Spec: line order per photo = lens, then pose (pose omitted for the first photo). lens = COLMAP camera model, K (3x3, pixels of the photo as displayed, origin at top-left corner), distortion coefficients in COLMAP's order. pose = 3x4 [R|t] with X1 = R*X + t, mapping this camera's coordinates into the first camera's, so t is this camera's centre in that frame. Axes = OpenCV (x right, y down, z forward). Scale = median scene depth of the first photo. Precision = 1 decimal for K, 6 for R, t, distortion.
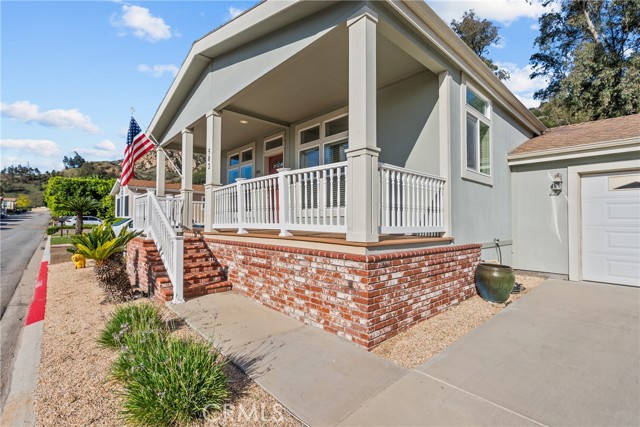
lens RADIAL K [[298.6, 0, 319.6], [0, 298.6, 216.3], [0, 0, 1]] dist [-0.007047, 0.005826]
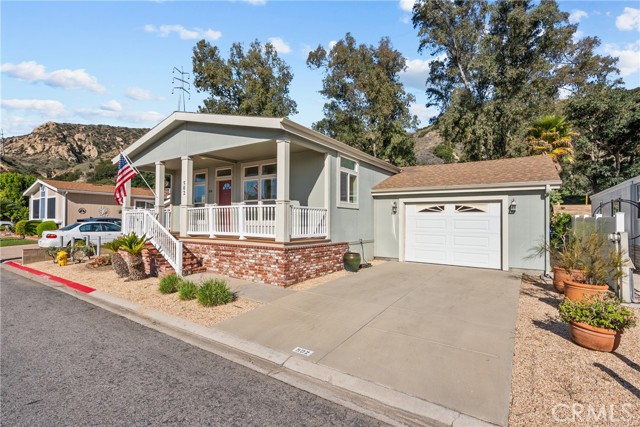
lens RADIAL K [[313.6, 0, 318.1], [0, 313.6, 213.4], [0, 0, 1]] dist [-0.002250, 0.000291]
pose [[0.975022, 0.006700, 0.222008, -0.073739], [-0.005716, 0.999971, -0.005076, -0.072412], [-0.222036, 0.003681, 0.975032, -0.833704]]
